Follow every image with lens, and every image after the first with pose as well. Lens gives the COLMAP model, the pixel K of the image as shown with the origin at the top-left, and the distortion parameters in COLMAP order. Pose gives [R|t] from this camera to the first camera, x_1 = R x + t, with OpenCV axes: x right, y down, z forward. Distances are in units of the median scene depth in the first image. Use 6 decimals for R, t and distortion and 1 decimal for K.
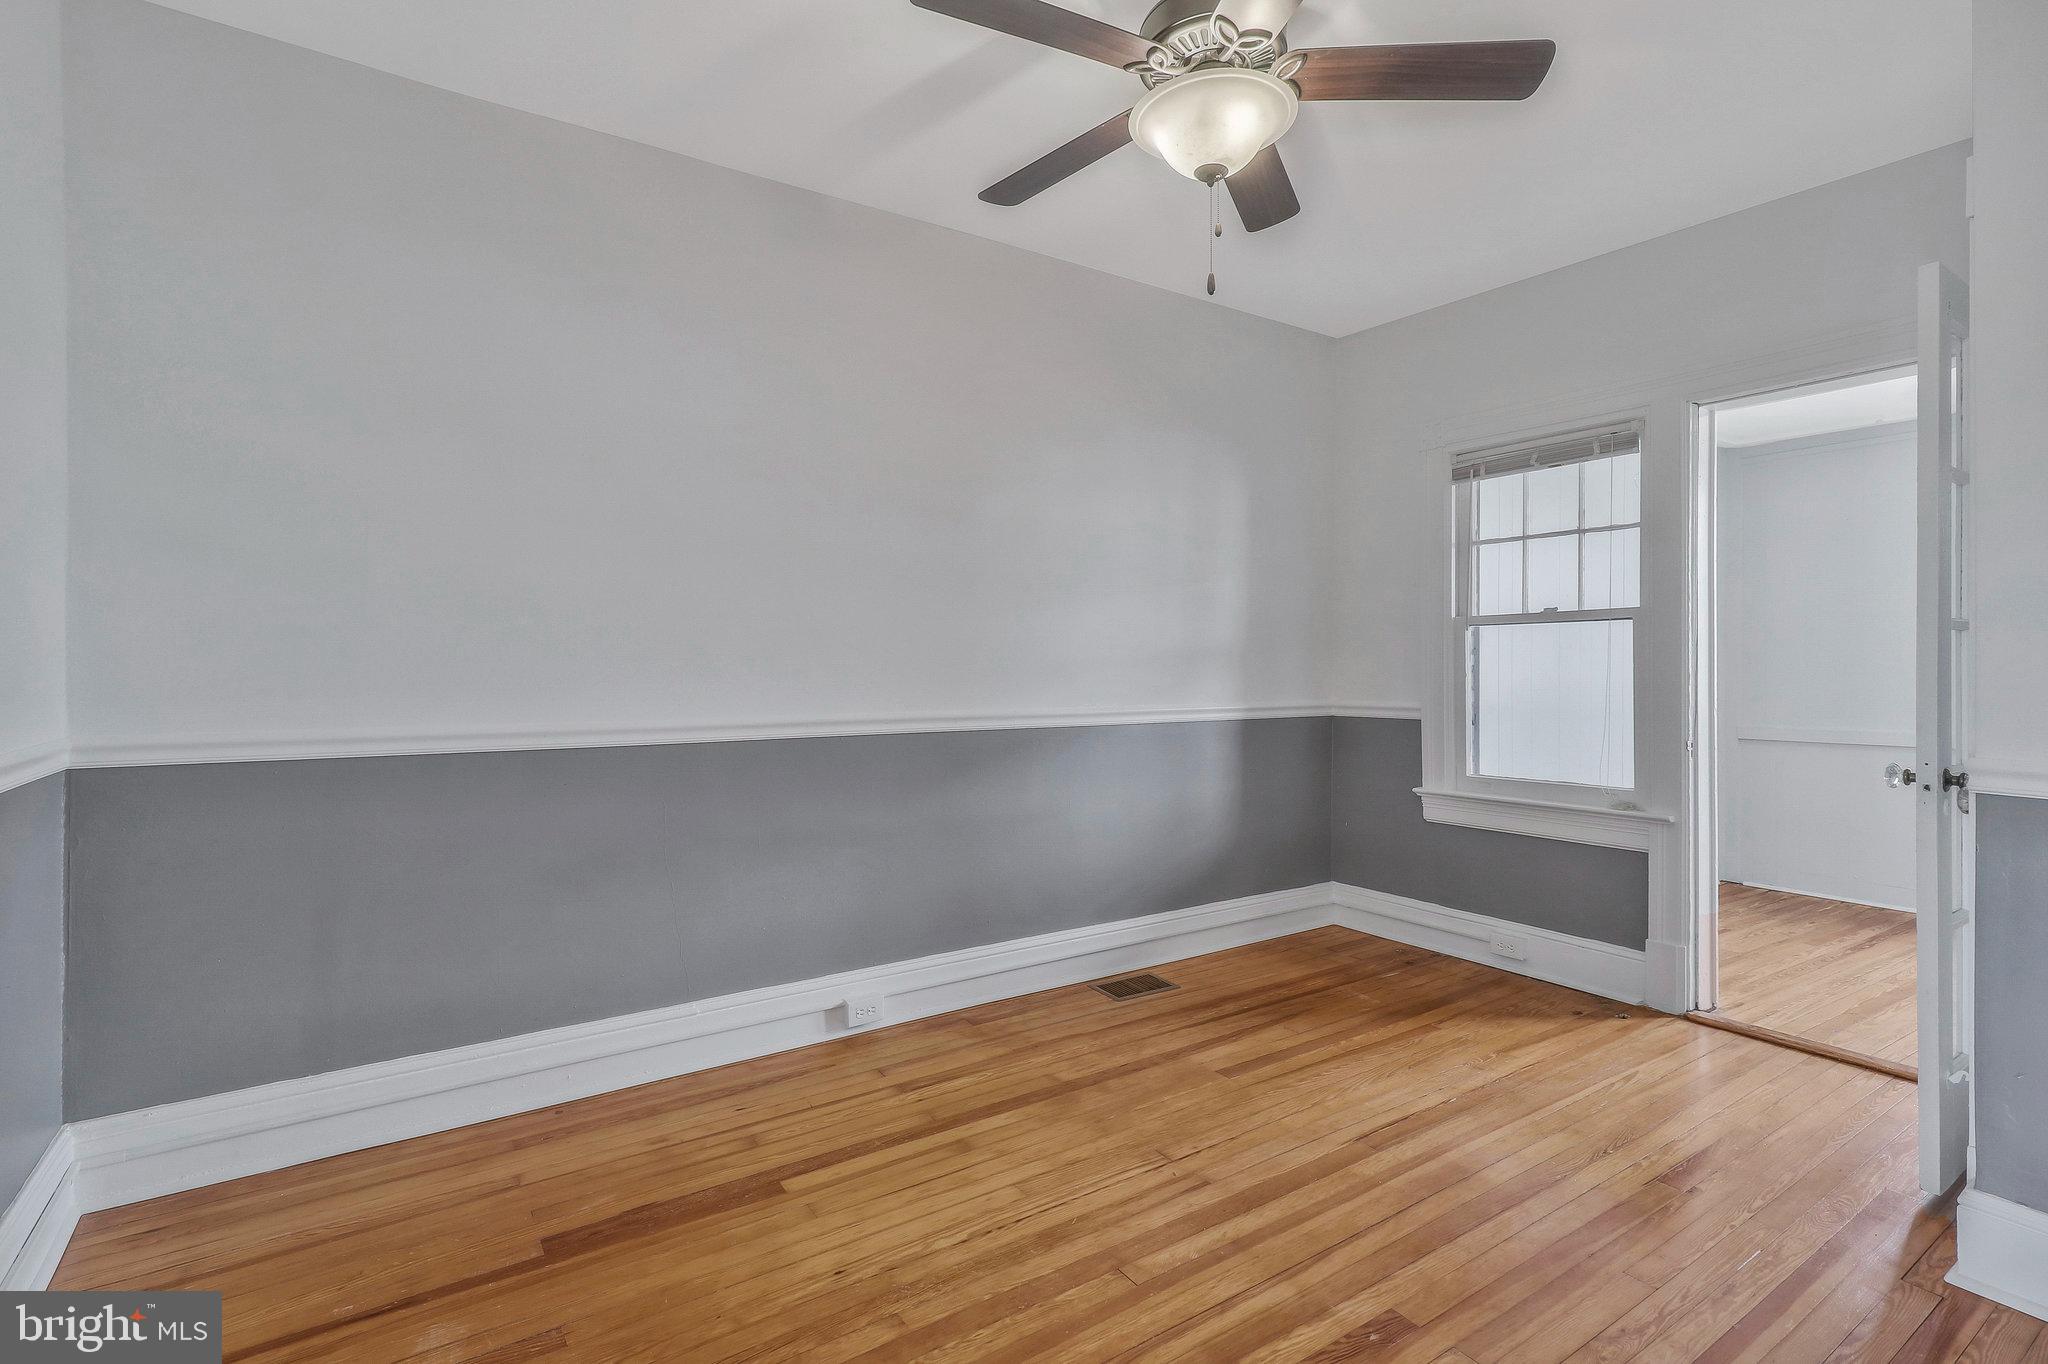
lens RADIAL K [[985.9, 0, 1022.4], [0, 985.9, 657.0], [0, 0, 1]] dist [0.031934, -0.000107]
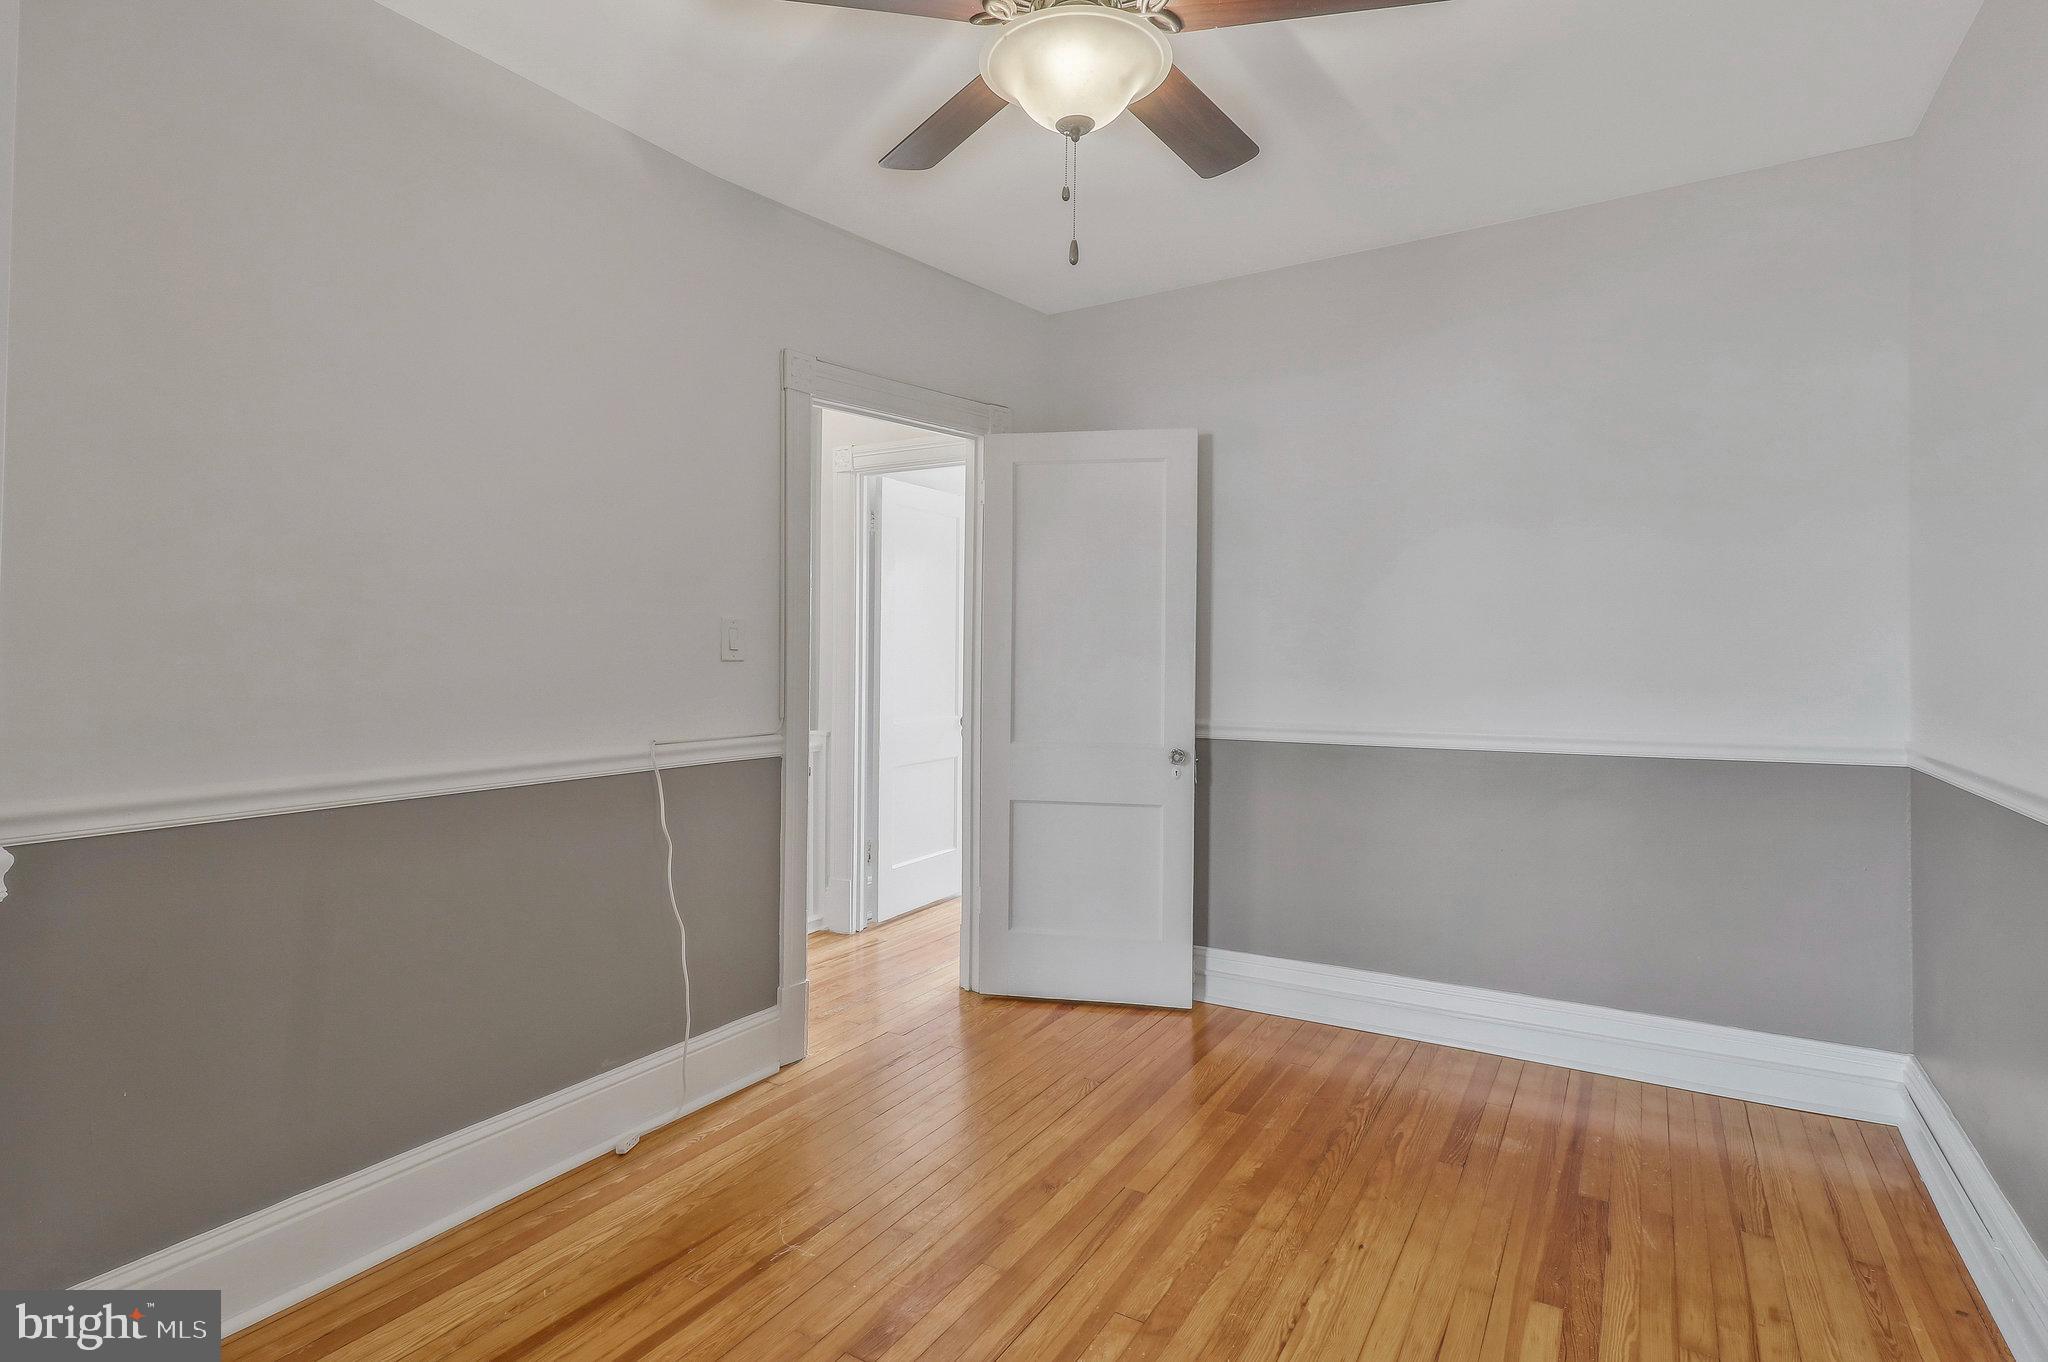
lens RADIAL K [[1009.3, 0, 1024.0], [0, 1009.3, 681.0], [0, 0, 1]] dist [-0.002101, 0.000127]
pose [[-0.910056, 0.005440, -0.414449, 0.586837], [0.001501, 0.999951, 0.009830, -0.011335], [0.414482, 0.008324, -0.910020, 1.796310]]
